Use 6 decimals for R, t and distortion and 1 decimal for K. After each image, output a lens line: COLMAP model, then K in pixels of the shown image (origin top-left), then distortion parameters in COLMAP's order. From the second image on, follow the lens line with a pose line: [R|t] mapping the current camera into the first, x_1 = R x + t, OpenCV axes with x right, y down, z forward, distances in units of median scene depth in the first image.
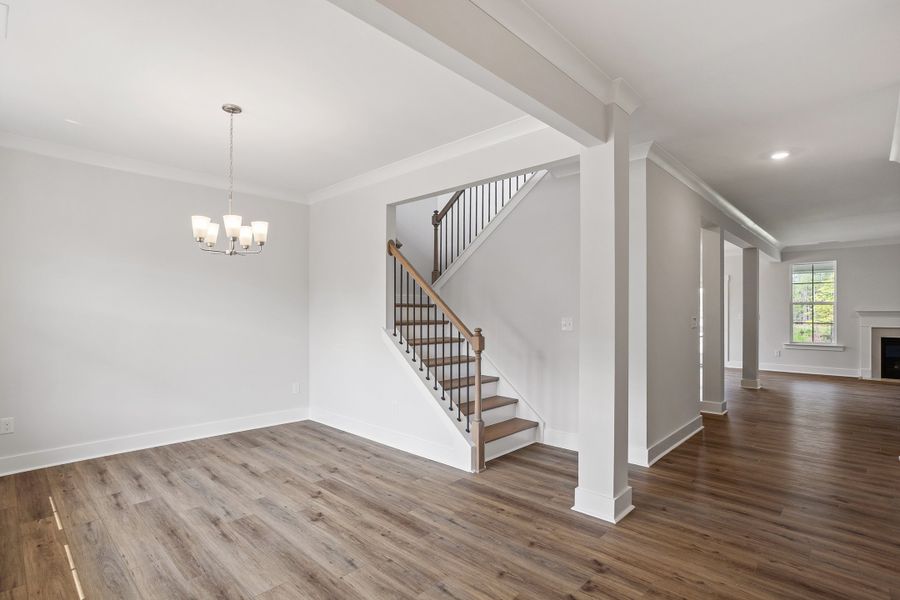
lens RADIAL K [[436.9, 0, 443.1], [0, 436.9, 305.4], [0, 0, 1]] dist [-0.034131, 0.011806]
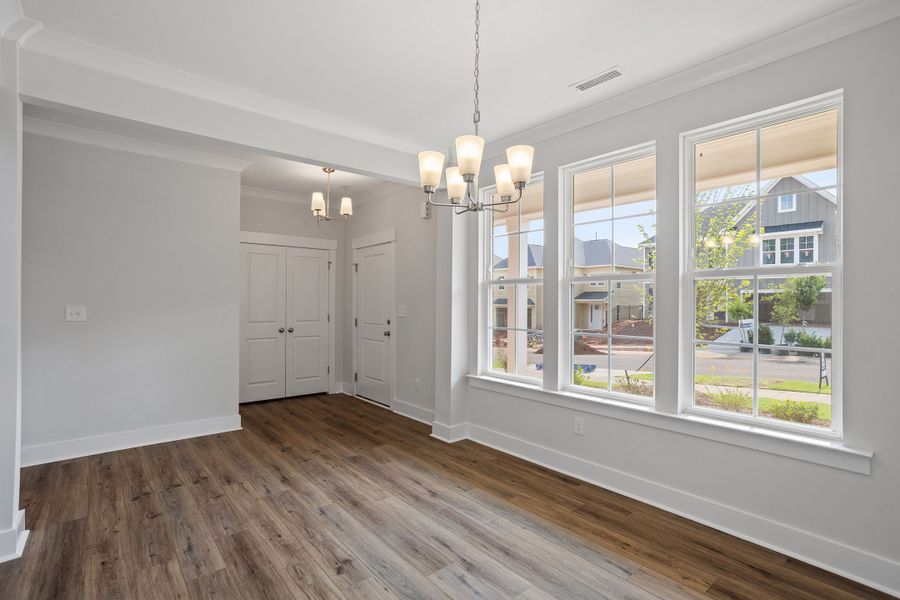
lens RADIAL K [[436.9, 0, 453.6], [0, 436.9, 302.9], [0, 0, 1]] dist [-0.034131, 0.011806]
pose [[-0.994153, -0.008149, 0.107673, -0.632087], [-0.009593, 0.999871, -0.012896, 0.029792], [-0.107554, -0.013853, -0.994103, 1.957149]]
